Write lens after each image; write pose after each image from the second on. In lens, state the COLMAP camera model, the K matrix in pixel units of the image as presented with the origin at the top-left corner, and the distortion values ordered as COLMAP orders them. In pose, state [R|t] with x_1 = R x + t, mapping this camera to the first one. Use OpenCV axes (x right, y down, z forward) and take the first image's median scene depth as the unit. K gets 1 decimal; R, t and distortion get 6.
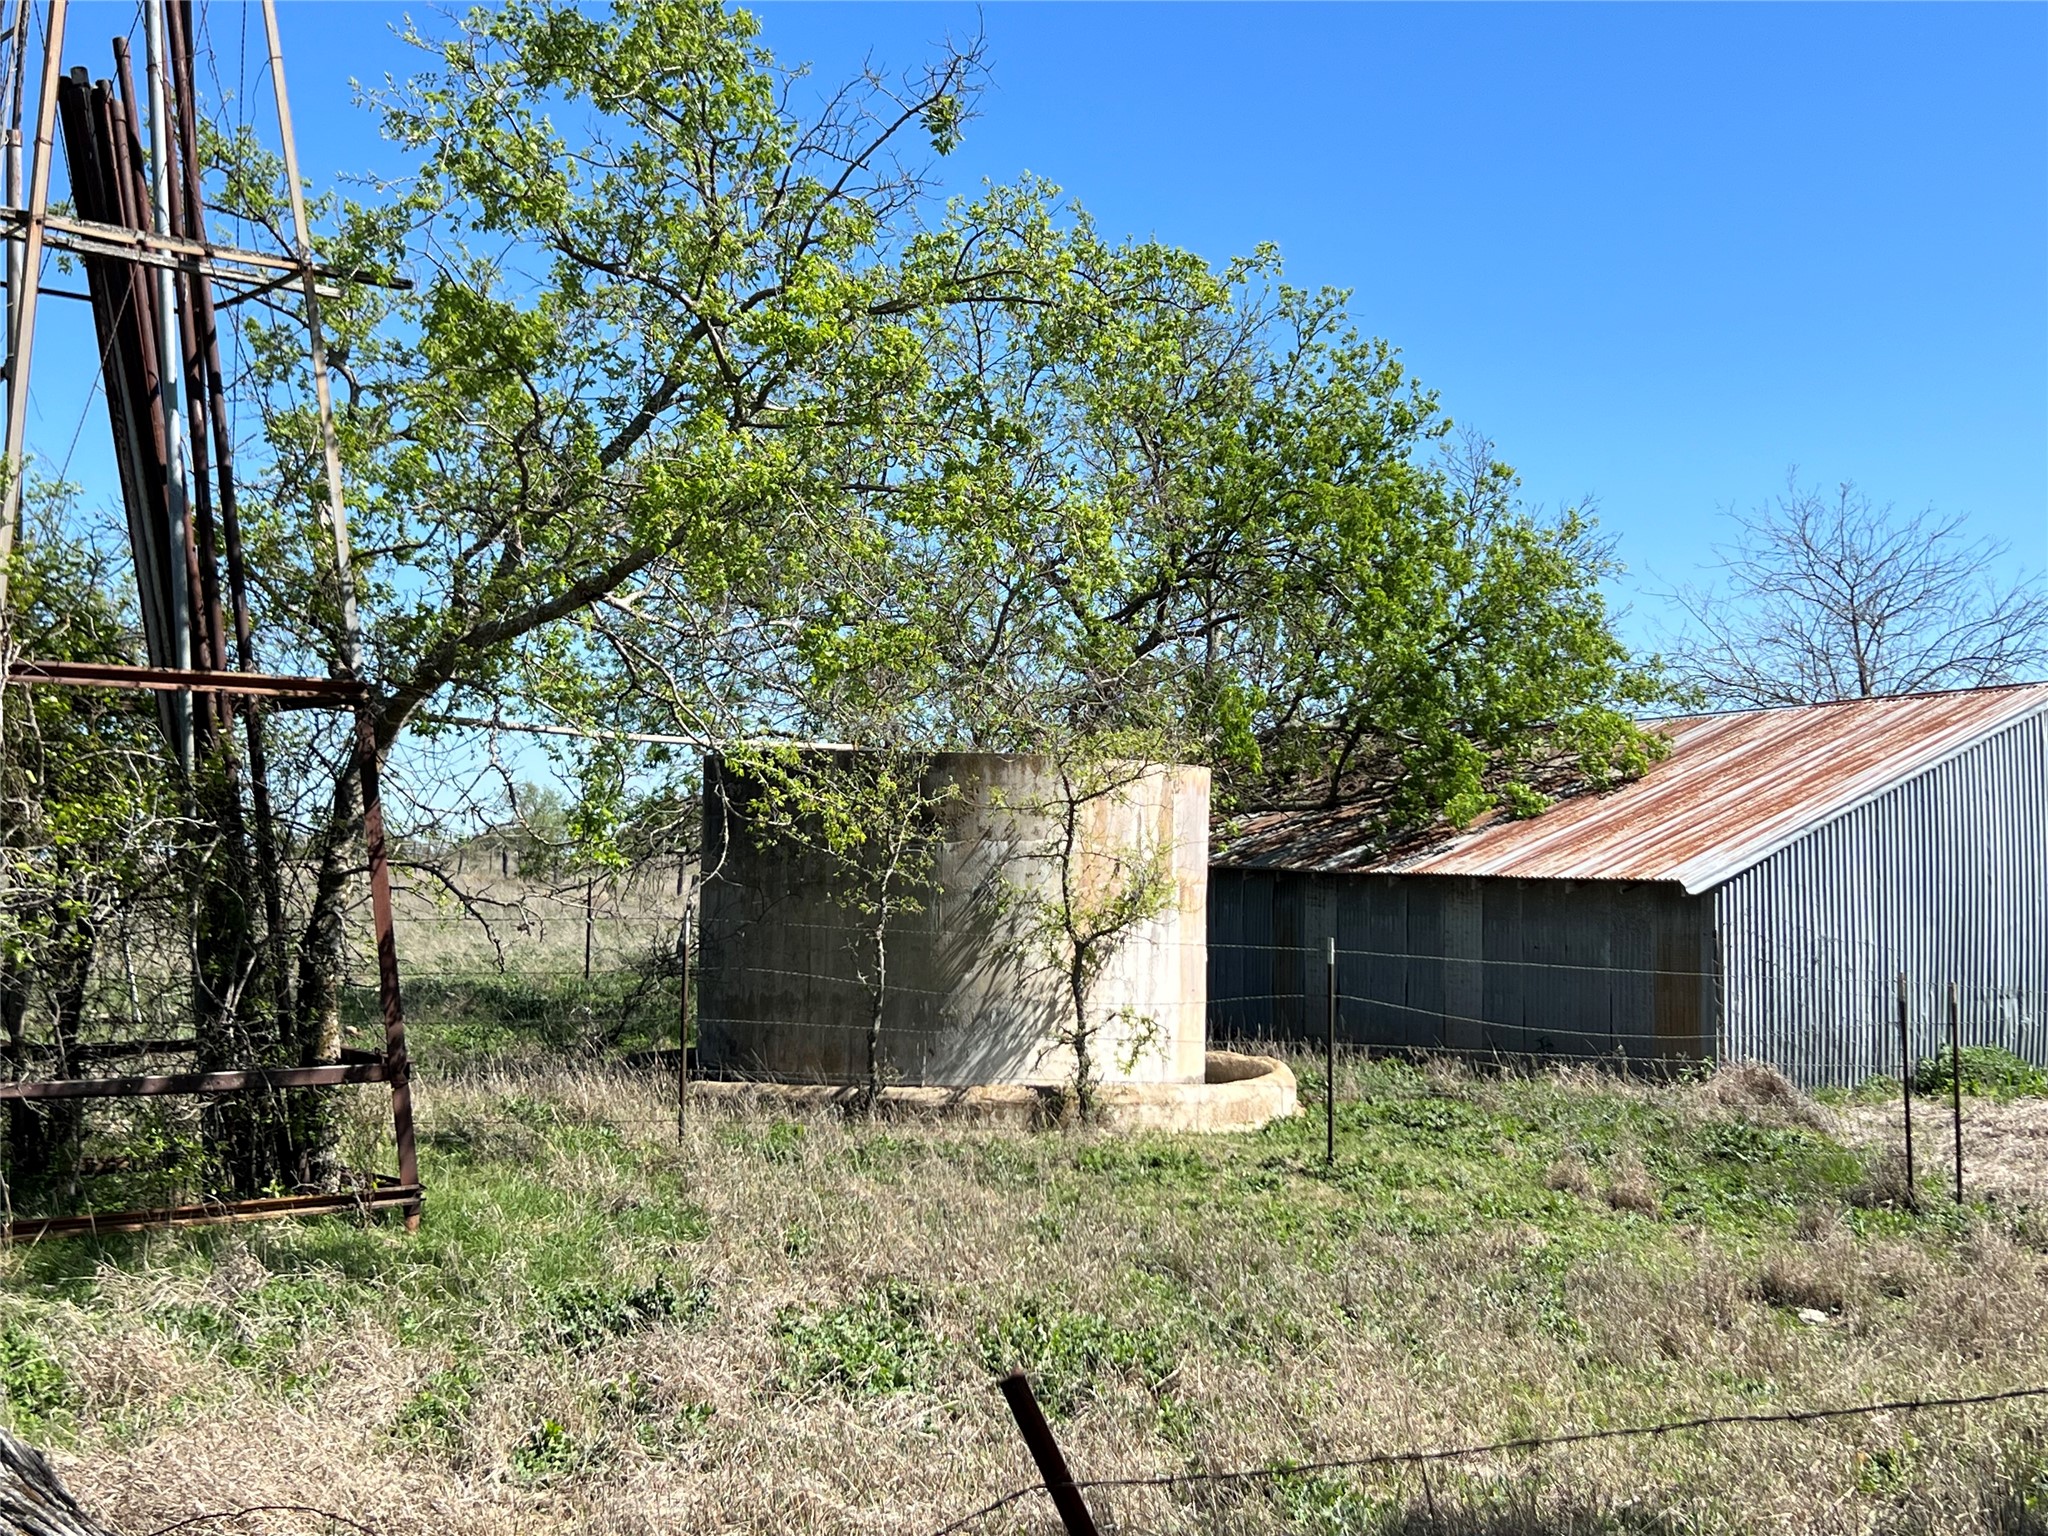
lens RADIAL K [[2496.9, 0, 1019.5], [0, 2496.9, 766.6], [0, 0, 1]] dist [0.026324, 0.000000]
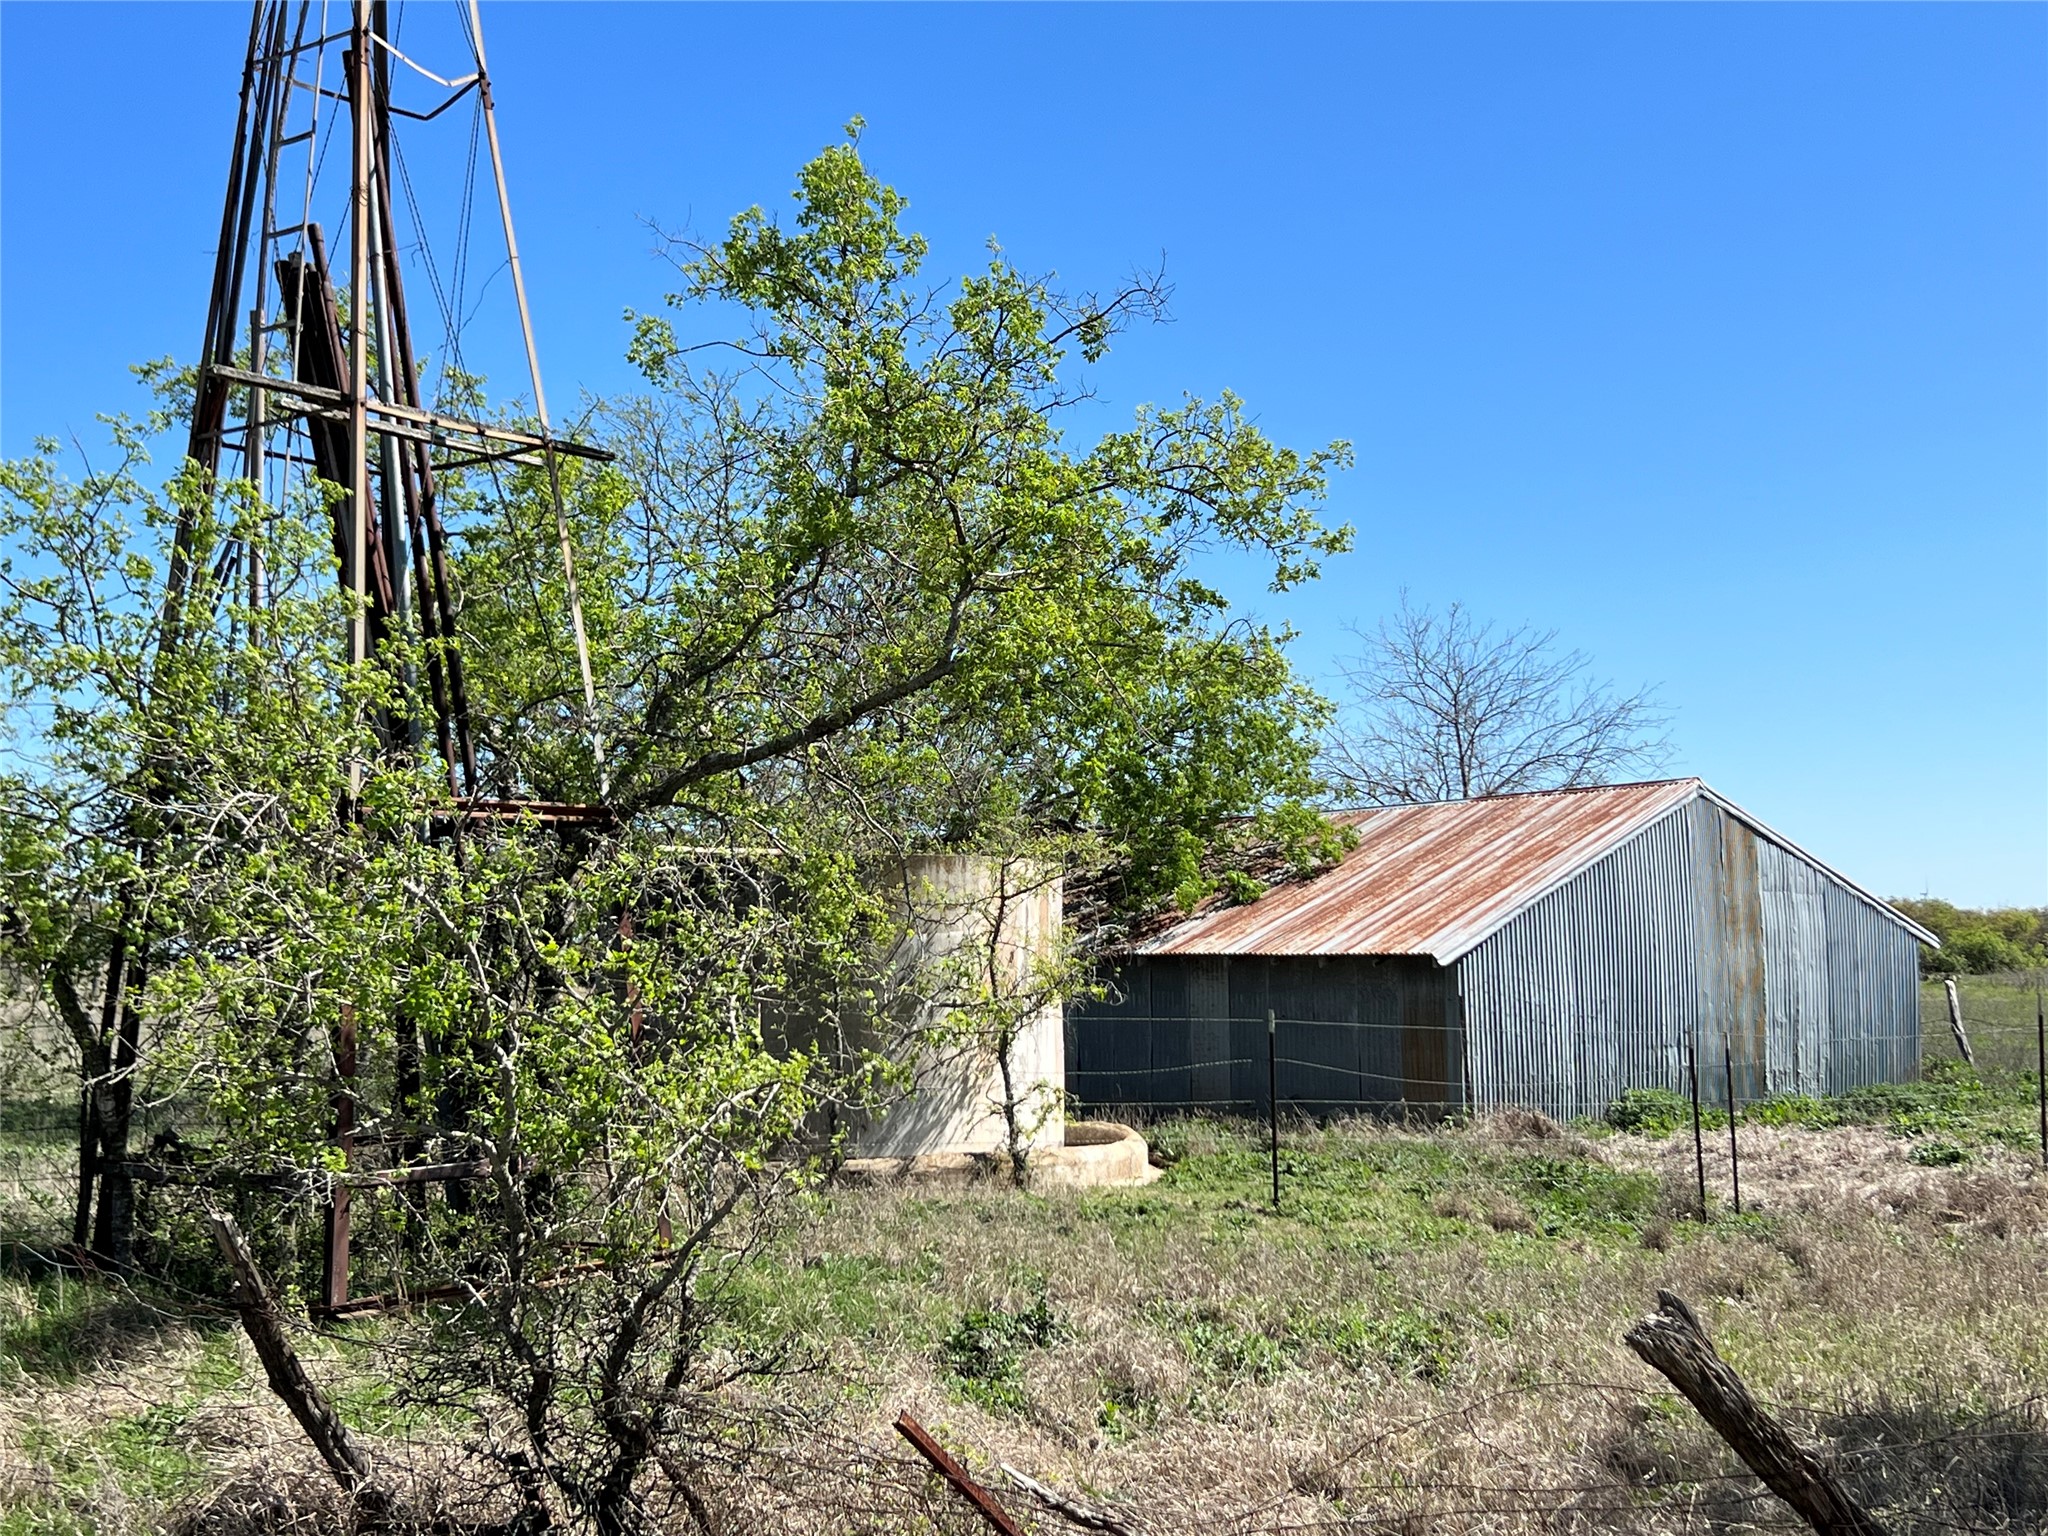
lens RADIAL K [[2496.9, 0, 1026.3], [0, 2496.9, 754.4], [0, 0, 1]] dist [0.026324, 0.000000]
pose [[0.969414, -0.007206, 0.245324, -0.203674], [0.016762, 0.999179, -0.036885, -0.007553], [-0.244857, 0.039869, 0.968739, -0.082927]]
